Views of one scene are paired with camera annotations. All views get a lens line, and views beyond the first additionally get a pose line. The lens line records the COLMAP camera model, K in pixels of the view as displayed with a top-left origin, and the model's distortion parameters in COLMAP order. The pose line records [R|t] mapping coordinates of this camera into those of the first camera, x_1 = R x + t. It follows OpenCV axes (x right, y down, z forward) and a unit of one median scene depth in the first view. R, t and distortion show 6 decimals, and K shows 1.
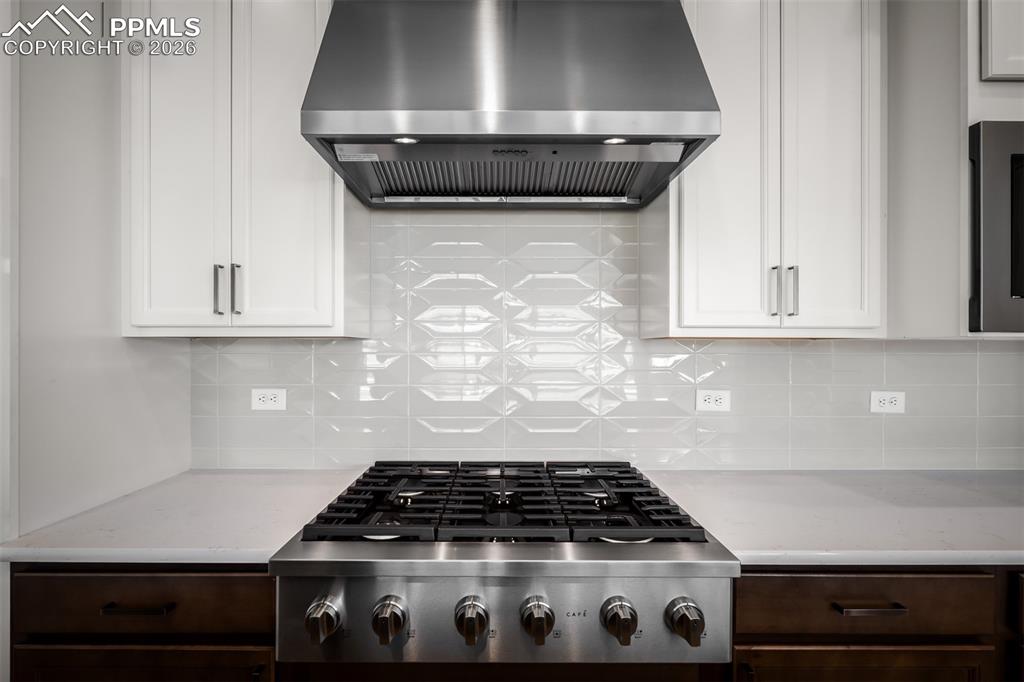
lens RADIAL K [[463.6, 0, 502.0], [0, 463.6, 348.2], [0, 0, 1]] dist [-0.008694, 0.001837]
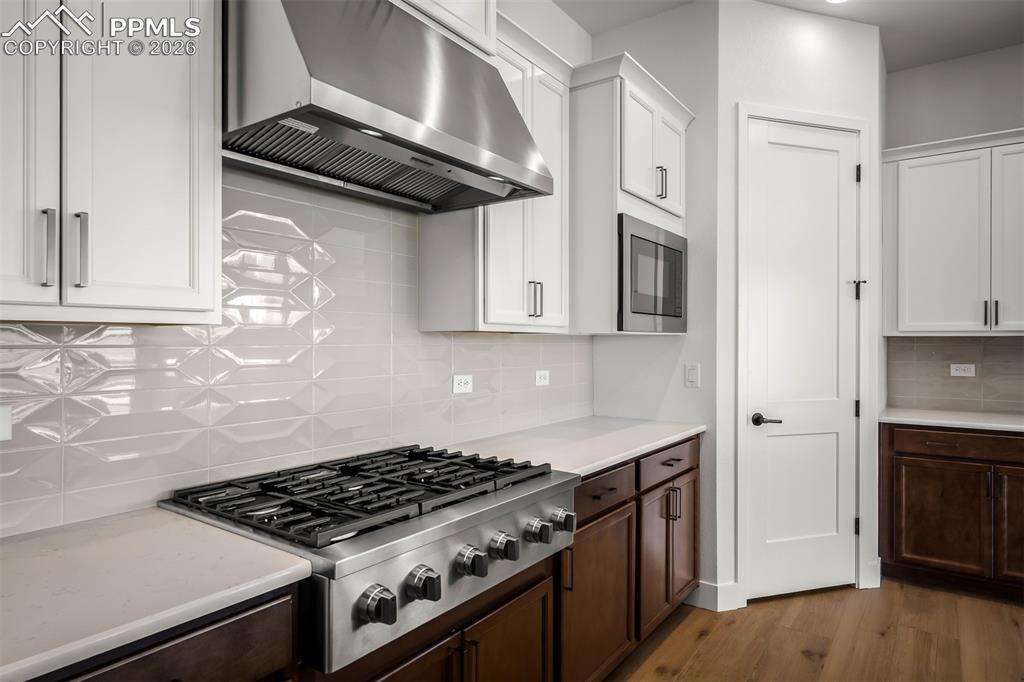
lens RADIAL K [[592.9, 0, 507.0], [0, 592.9, 344.5], [0, 0, 1]] dist [-0.000234, 0.001340]
pose [[0.591688, -0.004396, 0.806155, -0.894116], [-0.002451, 0.999971, 0.007252, 0.000256], [-0.806163, -0.006267, 0.591660, 0.000851]]
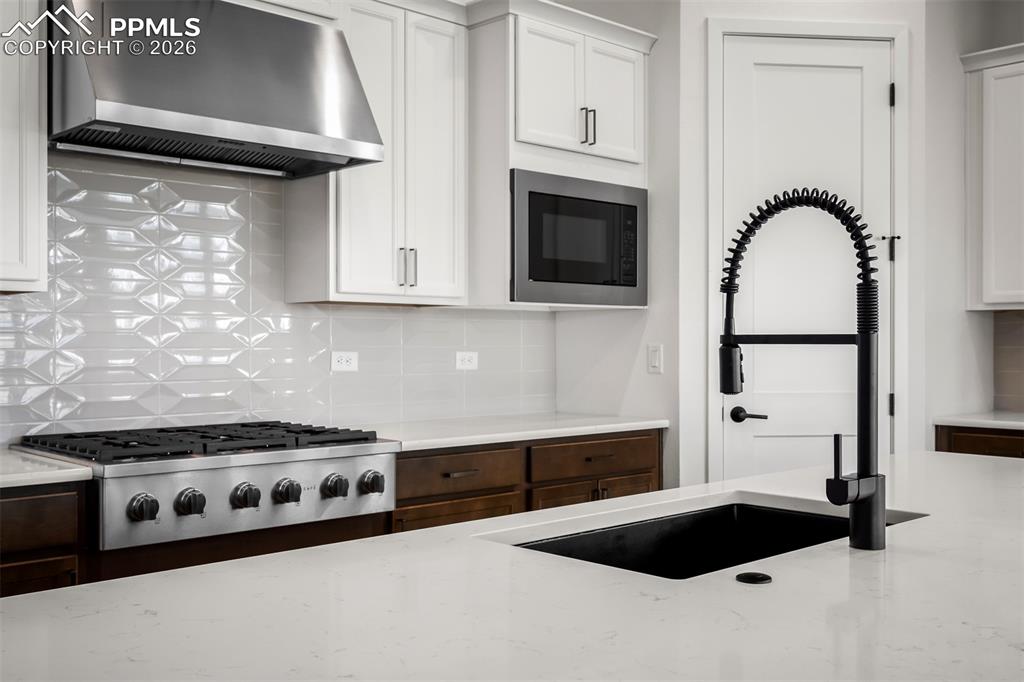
lens RADIAL K [[1021.4, 0, 512.6], [0, 1021.4, 345.8], [0, 0, 1]] dist [-0.000279, 0.000000]
pose [[0.727319, -0.003791, 0.686289, -1.134277], [0.000289, 0.999986, 0.005217, 0.080436], [-0.686299, -0.003596, 0.727311, -1.276984]]
